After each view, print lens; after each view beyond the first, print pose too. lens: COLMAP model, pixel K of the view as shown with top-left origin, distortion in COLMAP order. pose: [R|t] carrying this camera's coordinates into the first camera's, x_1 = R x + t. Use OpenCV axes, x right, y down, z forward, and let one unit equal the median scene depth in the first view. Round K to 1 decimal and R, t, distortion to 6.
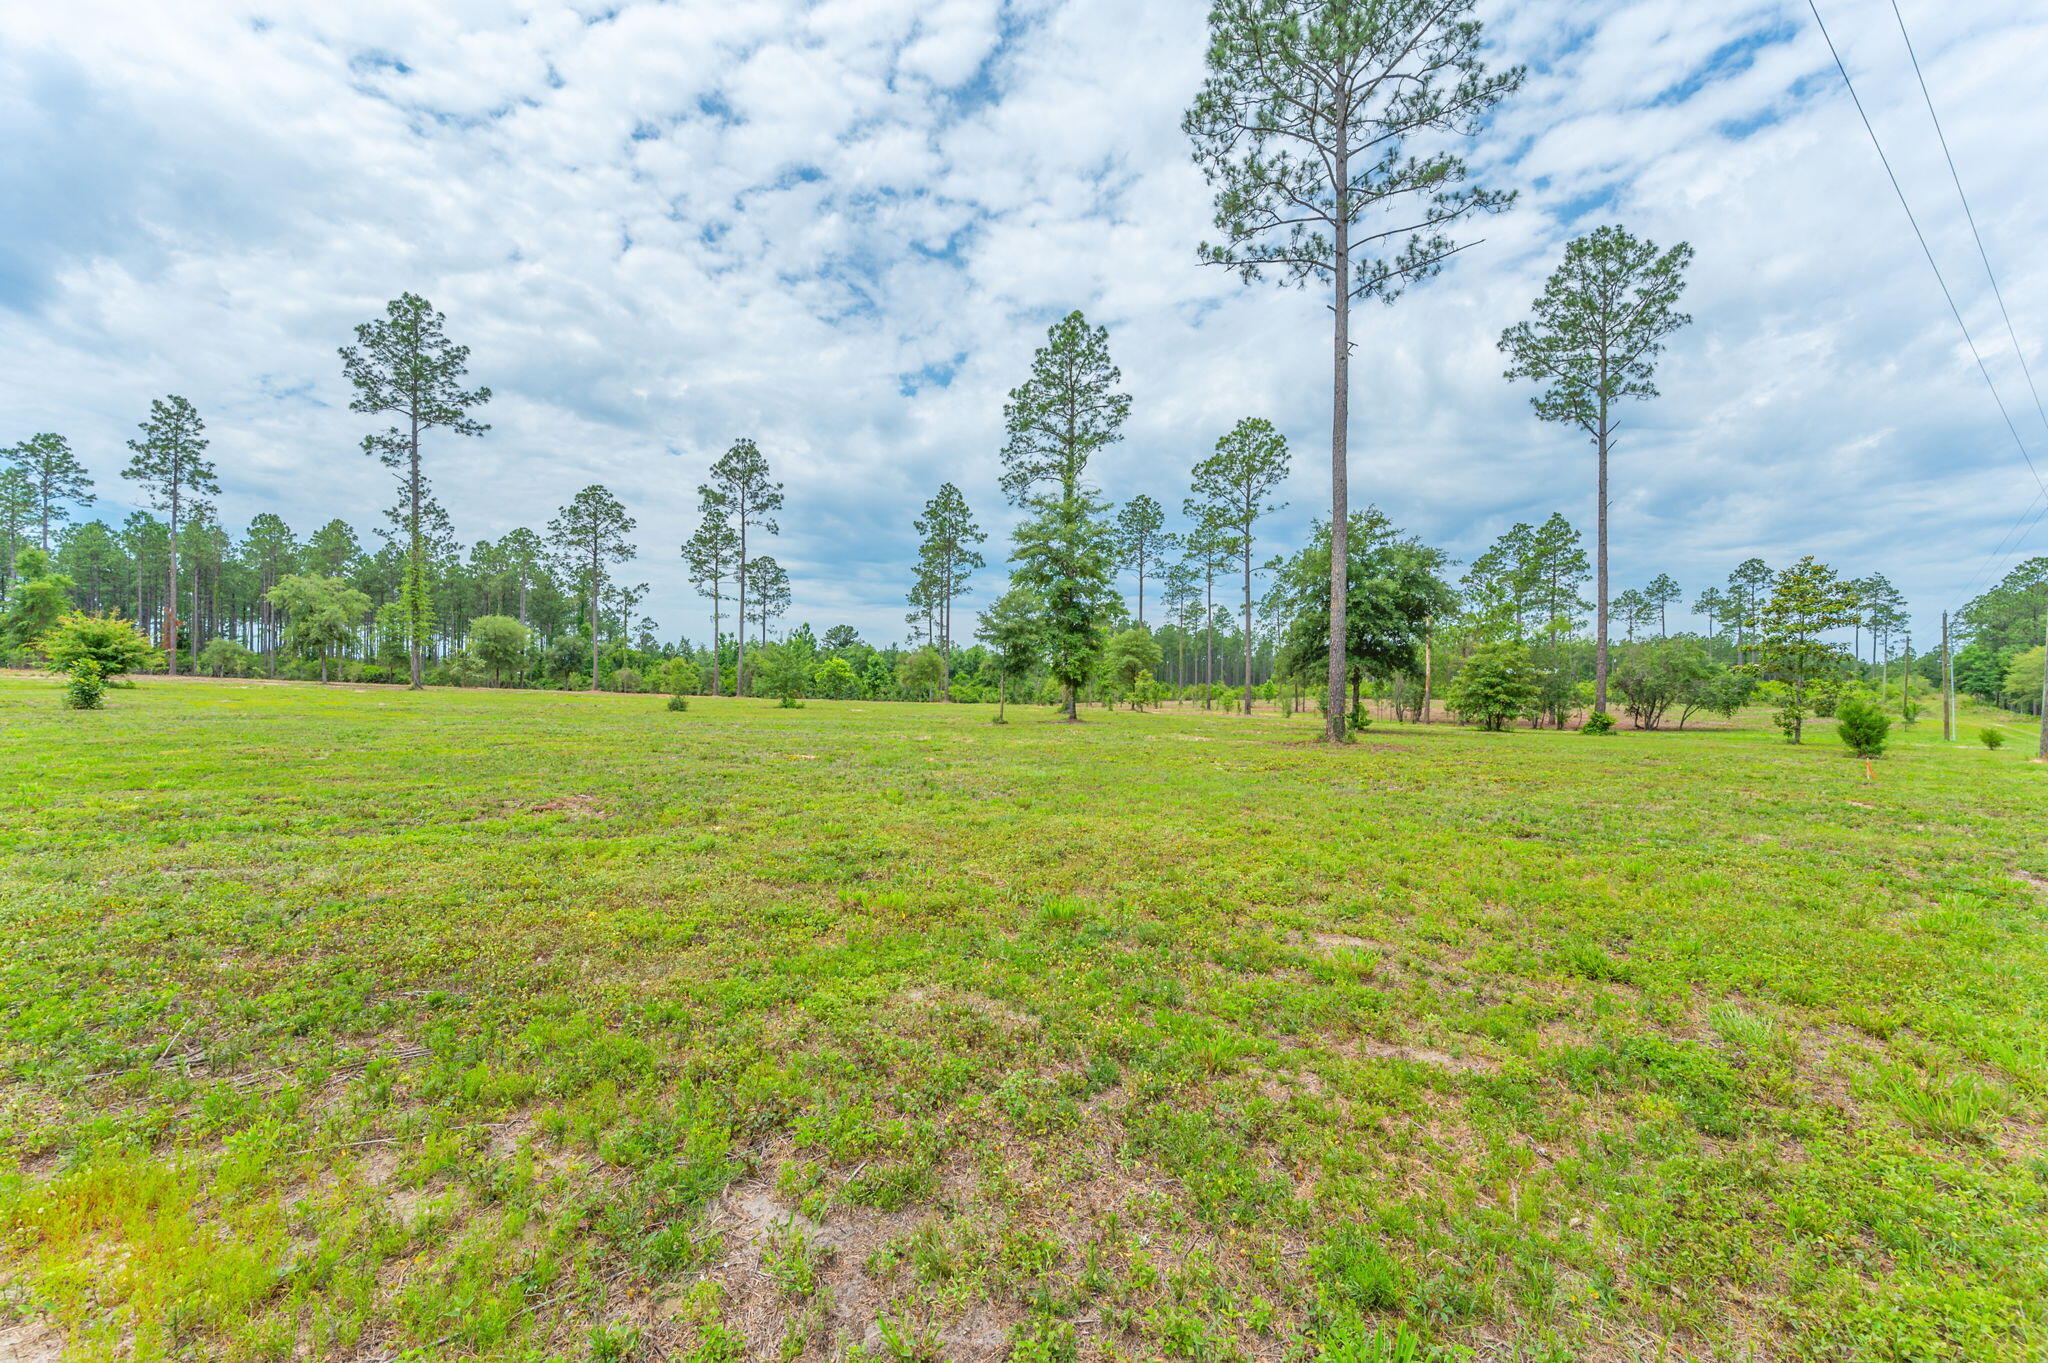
lens RADIAL K [[803.2, 0, 1022.9], [0, 803.2, 688.1], [0, 0, 1]] dist [-0.002689, 0.000439]
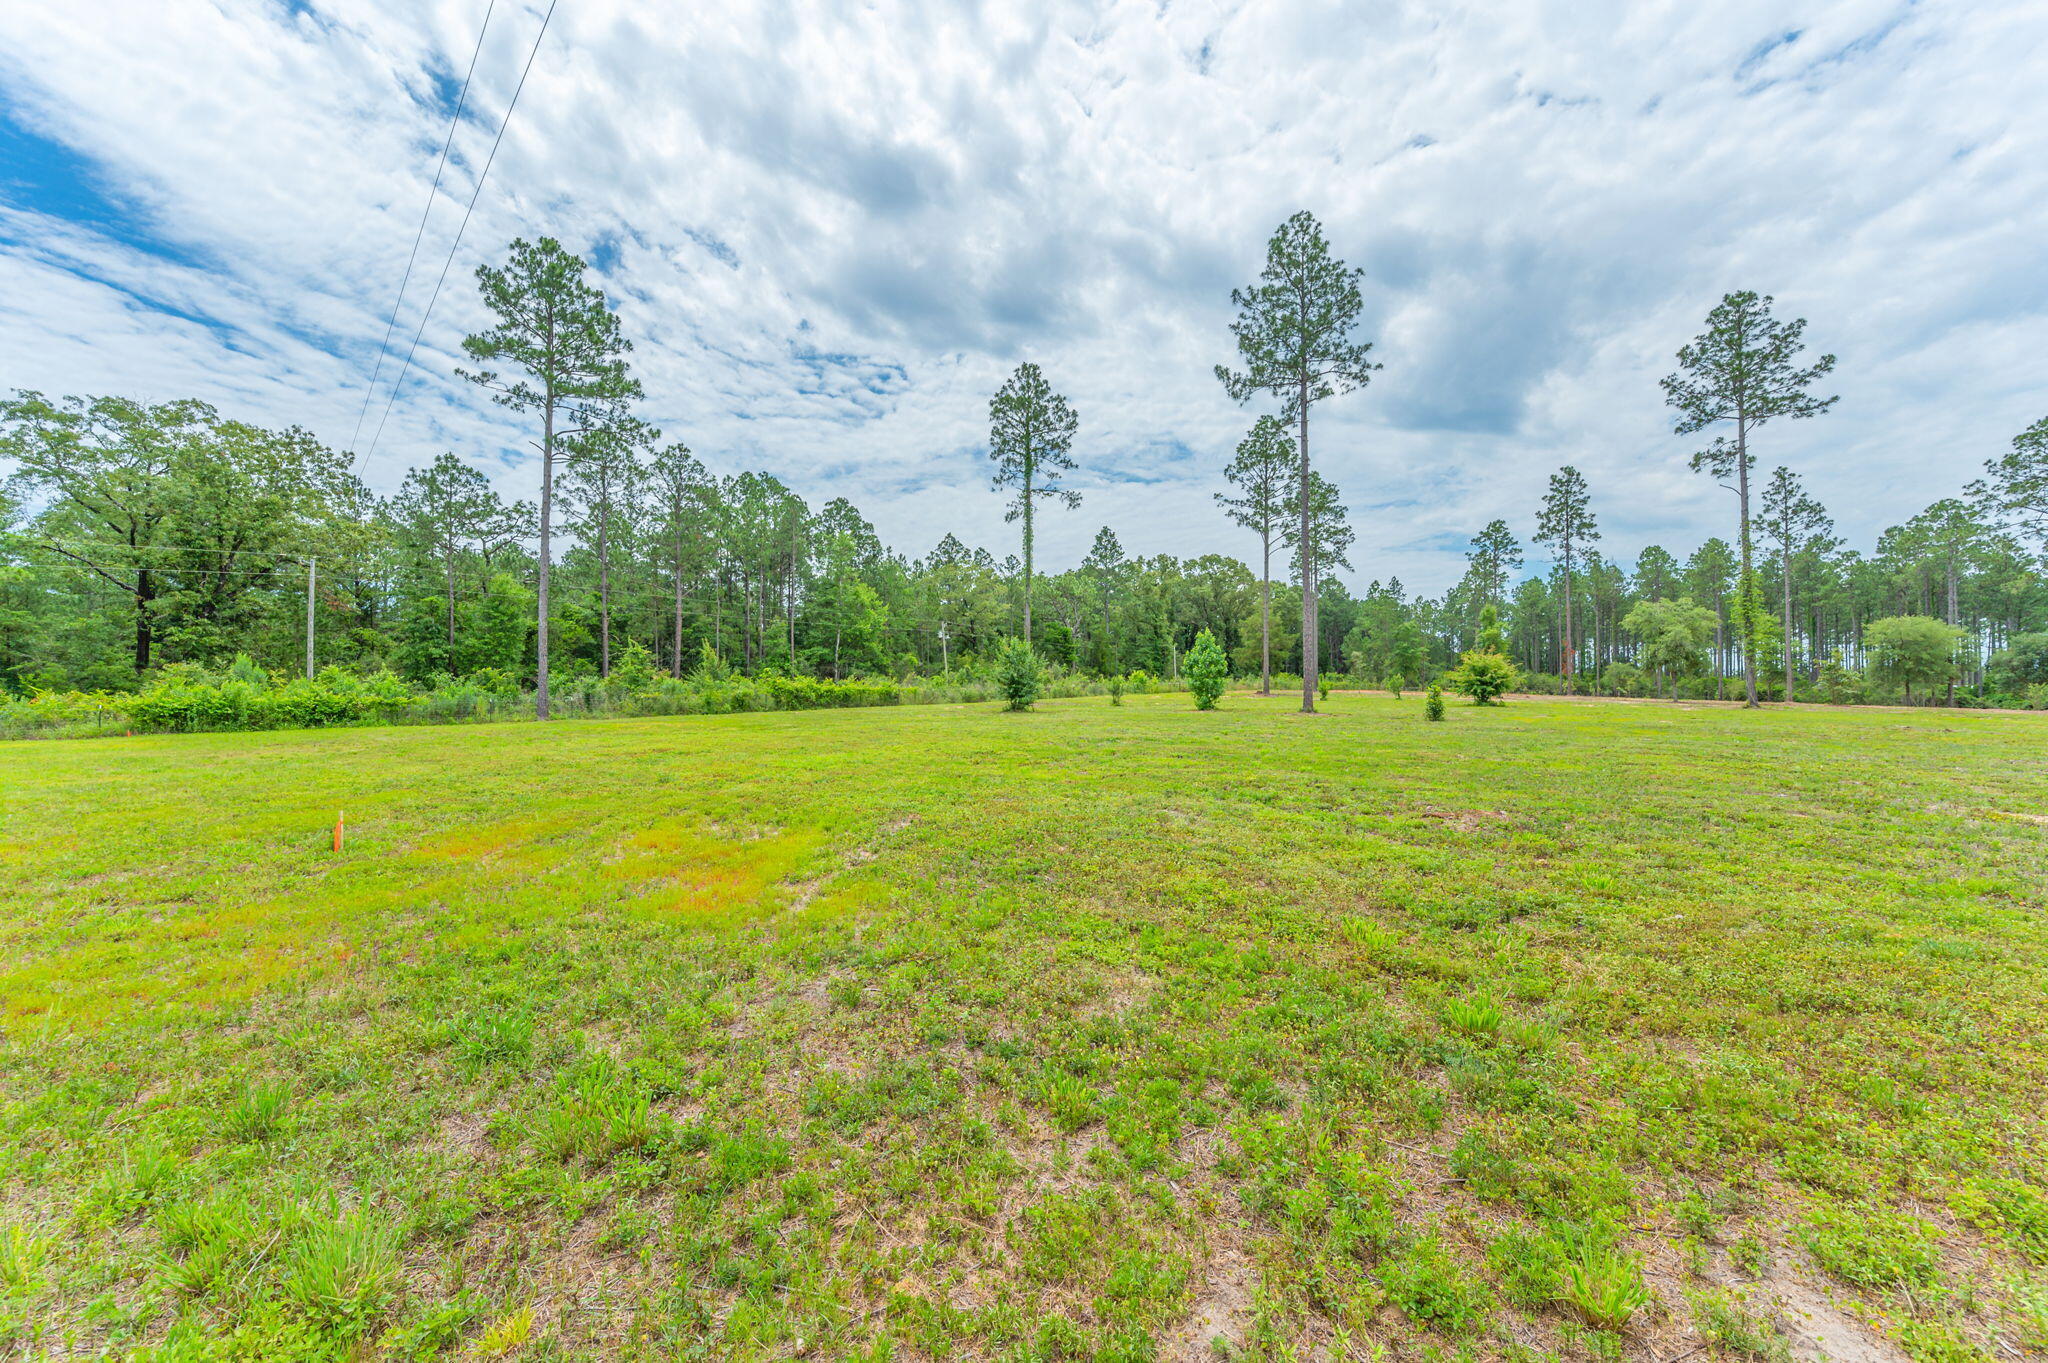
lens RADIAL K [[803.2, 0, 1023.7], [0, 803.2, 677.1], [0, 0, 1]] dist [-0.002689, 0.000439]
pose [[0.121562, -0.036435, -0.991915, 0.041758], [0.000214, 0.999327, -0.036681, 0.000326], [0.992584, 0.004247, 0.121488, 0.030092]]
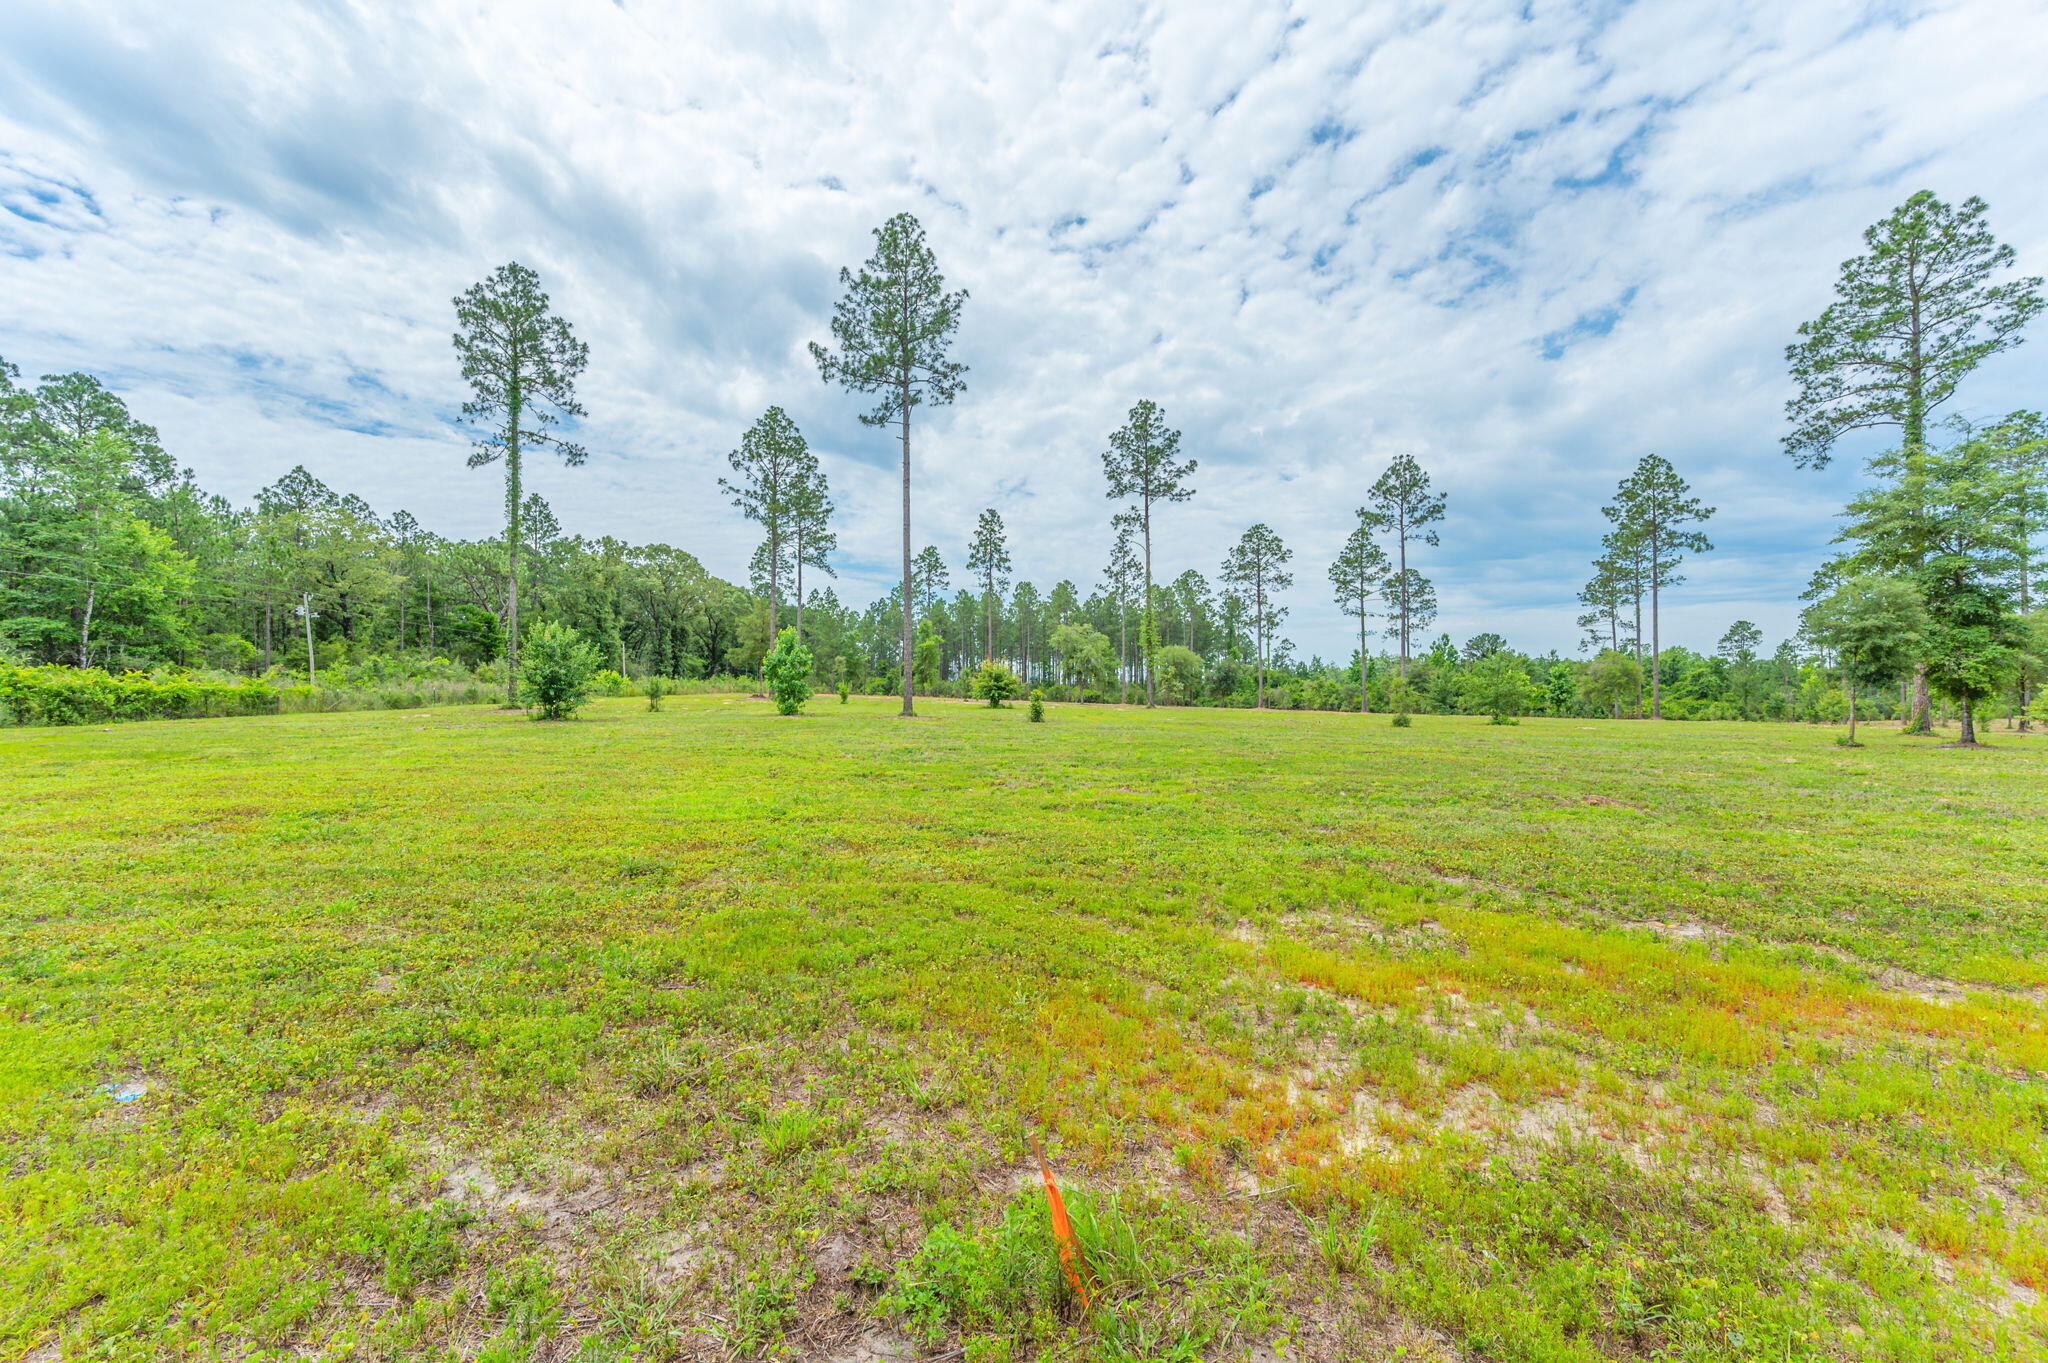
lens RADIAL K [[803.2, 0, 1023.6], [0, 803.2, 693.1], [0, 0, 1]] dist [-0.002689, 0.000439]
pose [[0.748600, -0.018506, -0.662764, -0.040234], [0.009163, 0.999804, -0.017567, -0.000806], [0.662959, 0.007078, 0.748622, -0.055042]]
